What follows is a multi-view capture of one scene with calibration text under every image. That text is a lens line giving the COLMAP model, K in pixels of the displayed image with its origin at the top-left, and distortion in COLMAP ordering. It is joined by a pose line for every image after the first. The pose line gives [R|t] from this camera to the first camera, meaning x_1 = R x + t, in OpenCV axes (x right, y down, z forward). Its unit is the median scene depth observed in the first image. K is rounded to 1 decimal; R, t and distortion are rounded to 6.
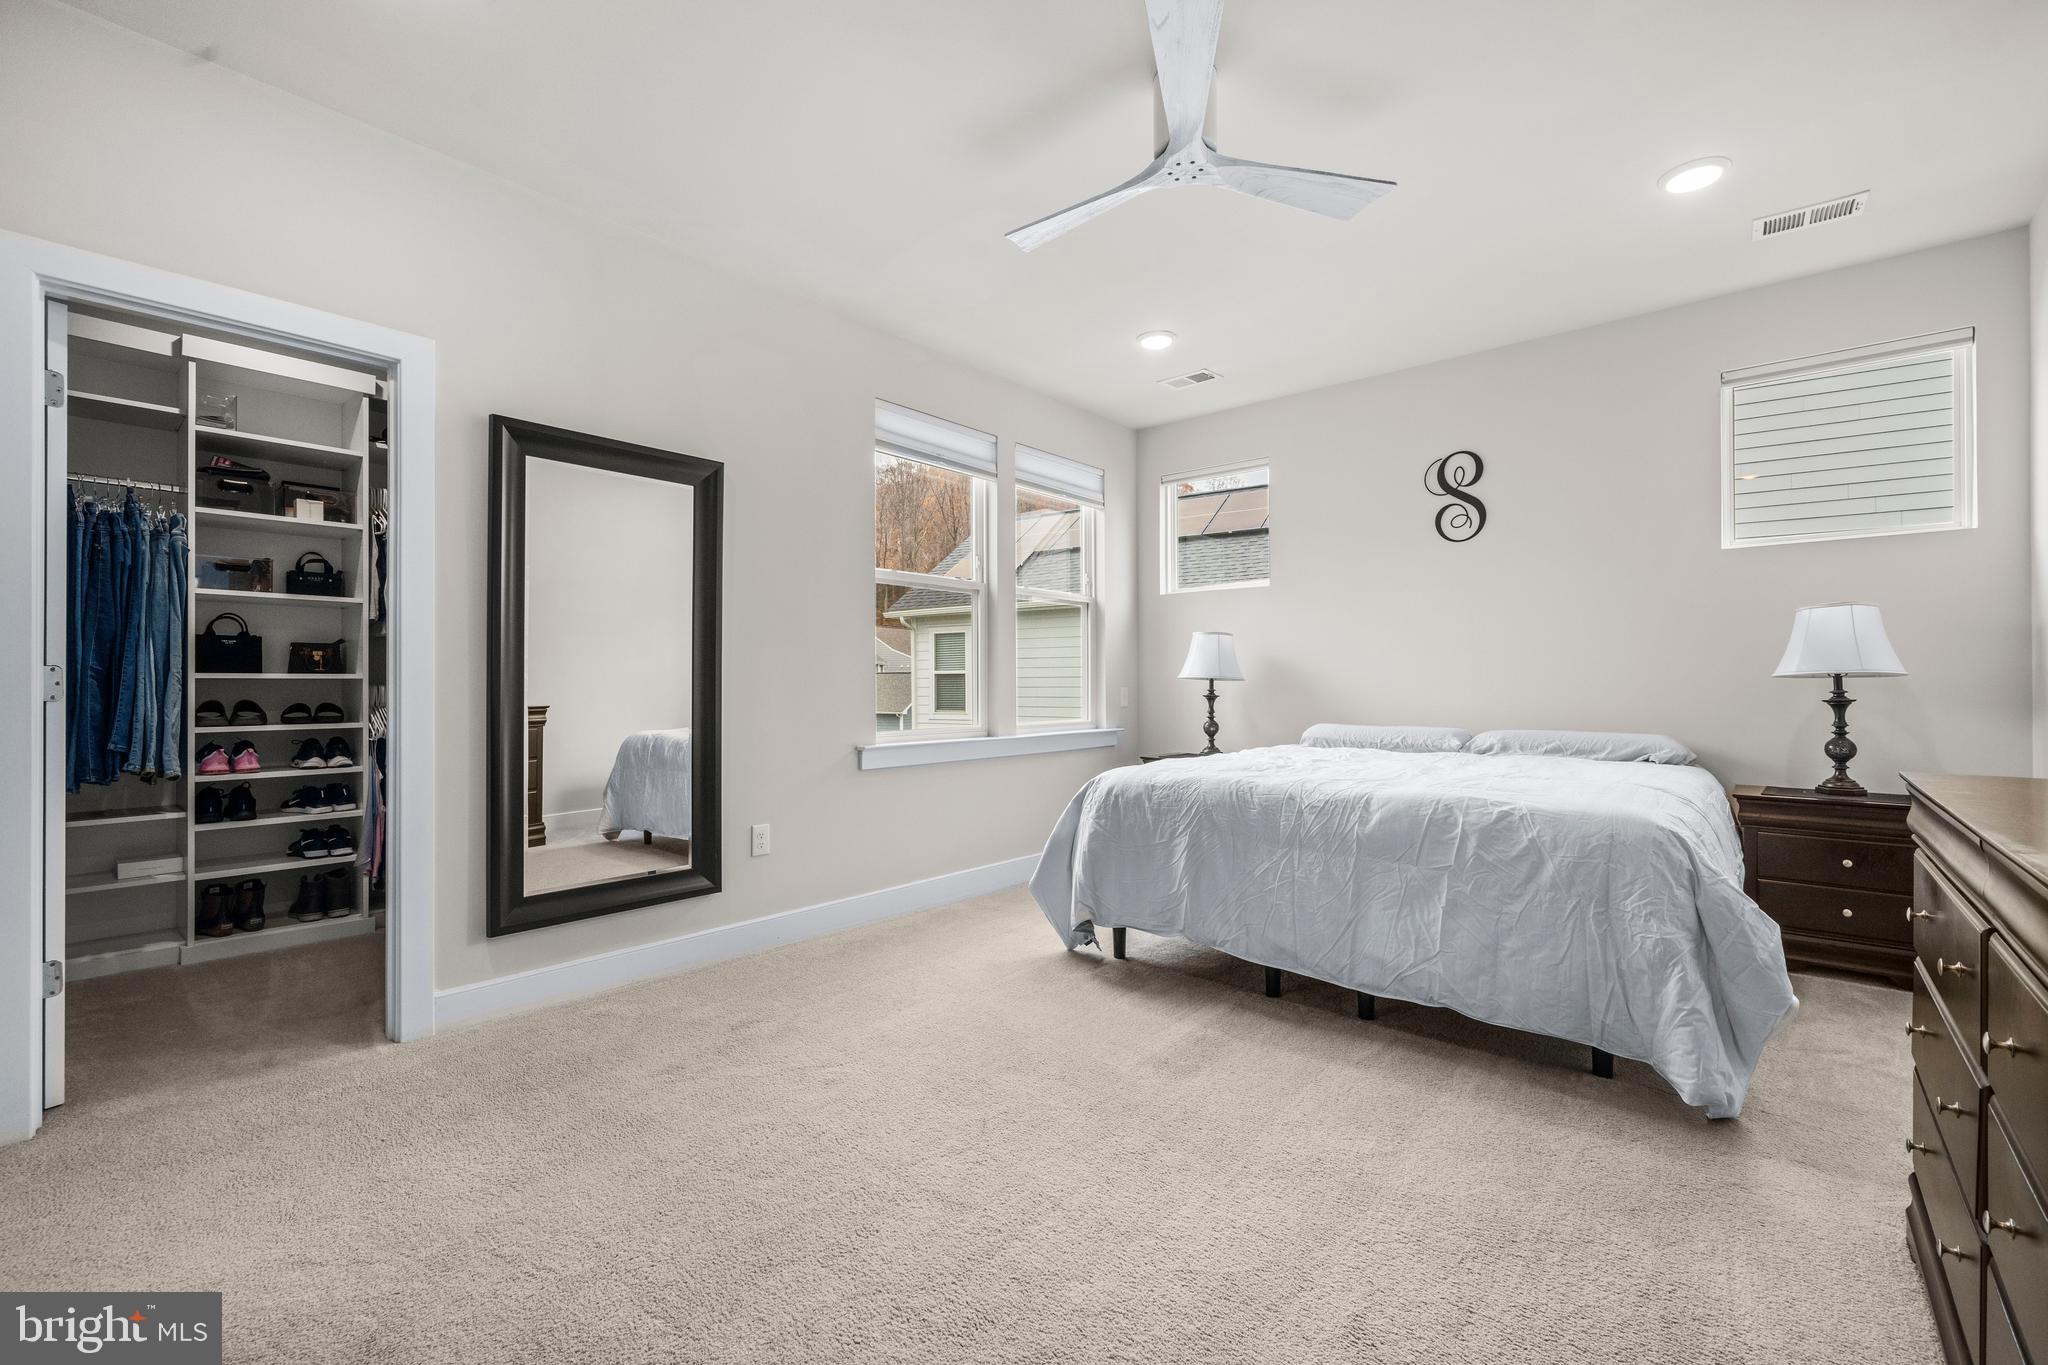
lens RADIAL K [[896.0, 0, 1029.3], [0, 896.0, 683.3], [0, 0, 1]] dist [0.002323, -0.000134]
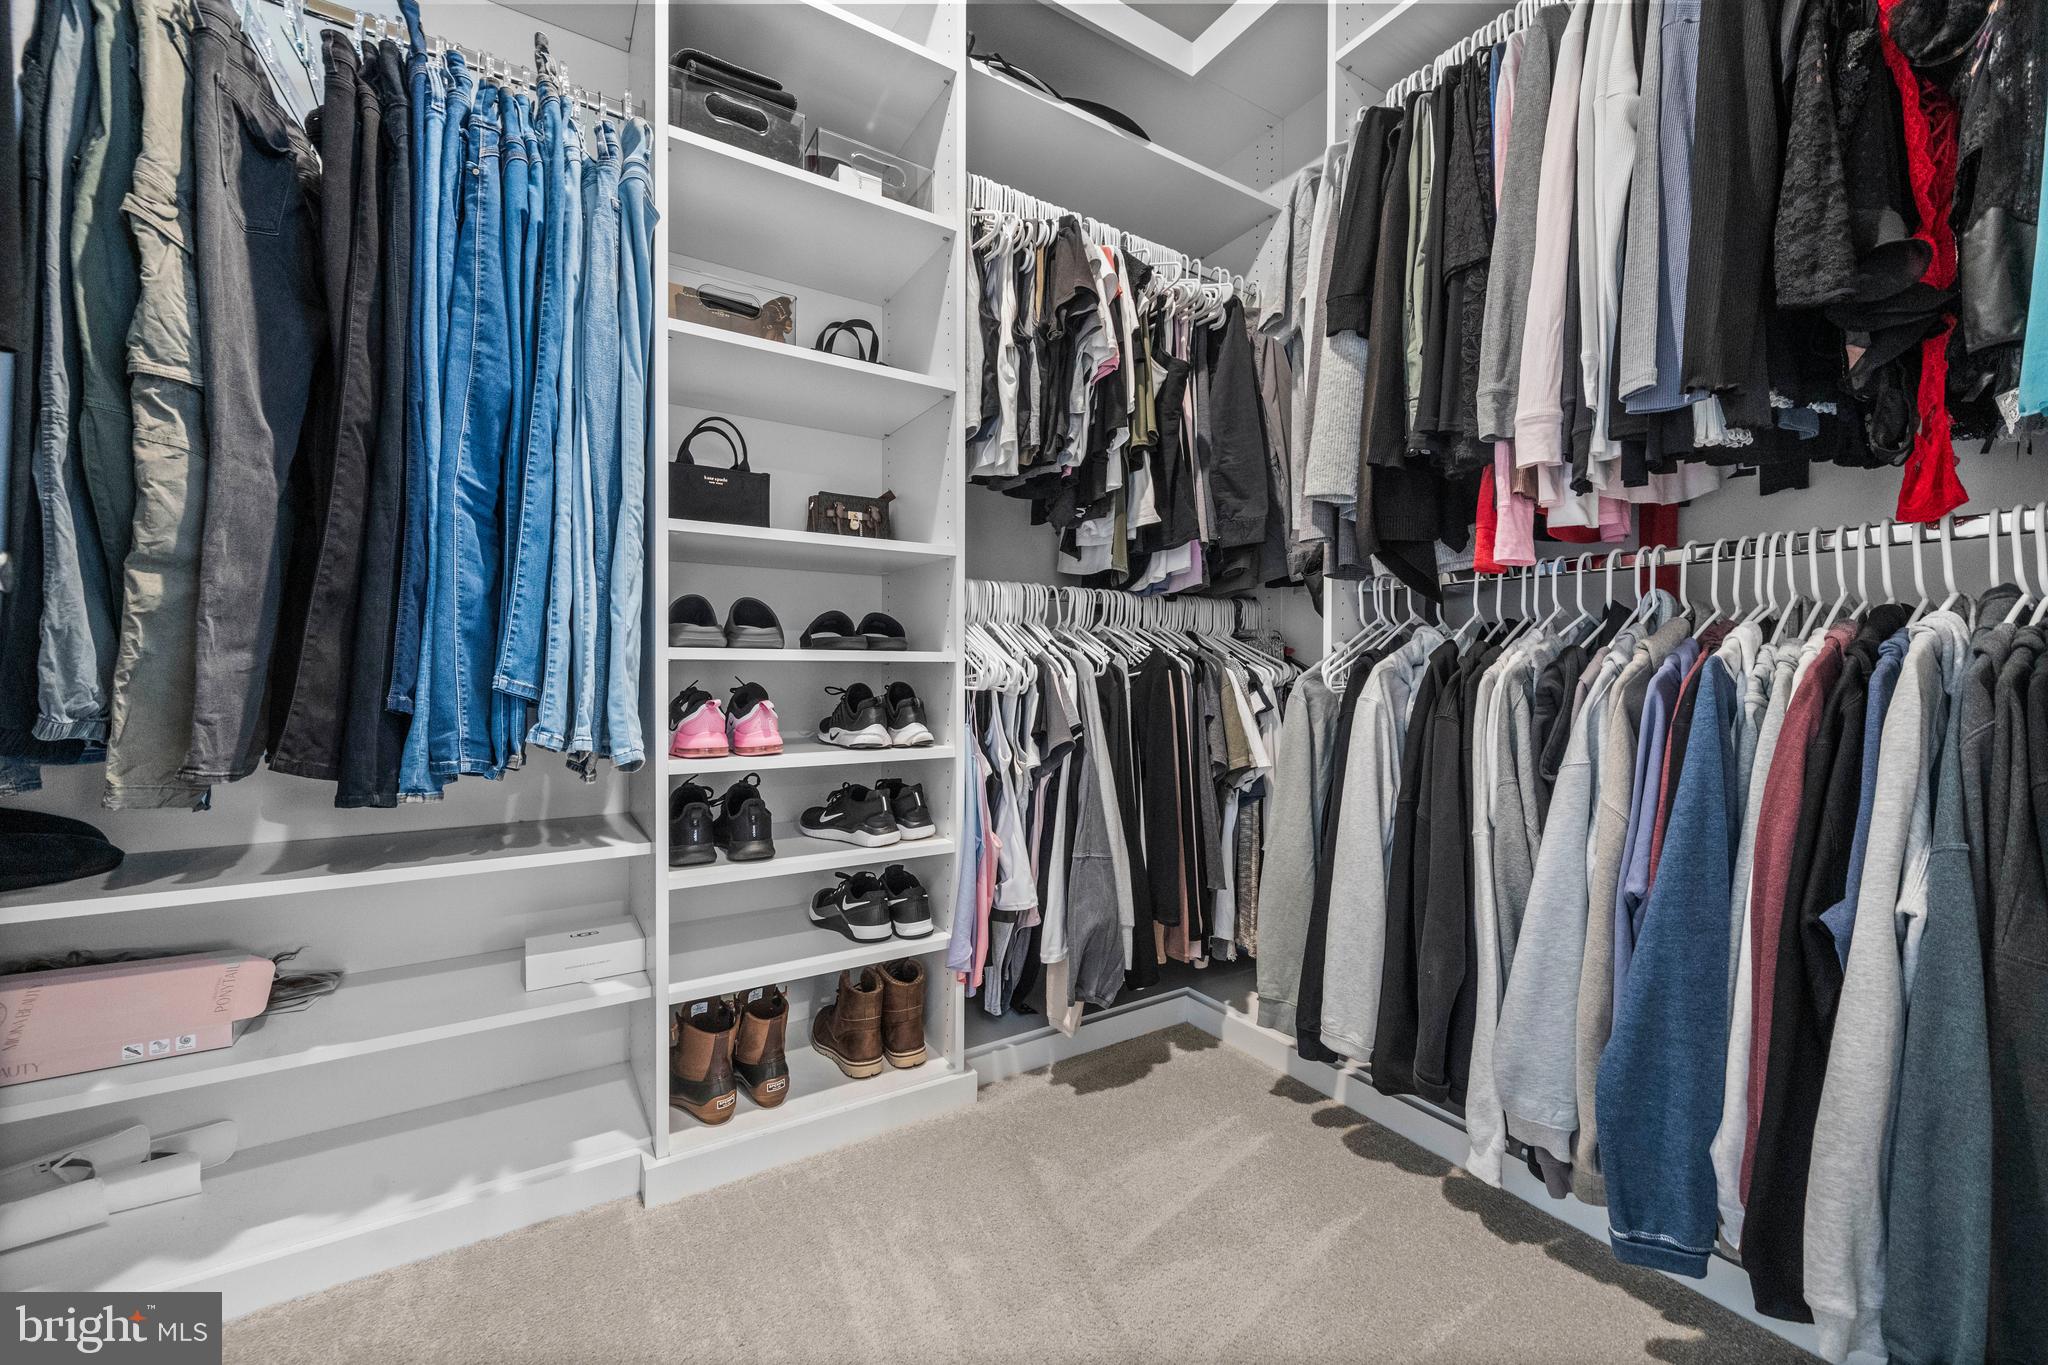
lens RADIAL K [[865.3, 0, 1025.5], [0, 865.3, 679.7], [0, 0, 1]] dist [0.000885, 0.000676]
pose [[0.949294, 0.007619, -0.314297, -0.627101], [-0.003458, 0.999899, 0.013793, 0.057501], [0.314370, -0.012007, 0.949225, 0.650645]]
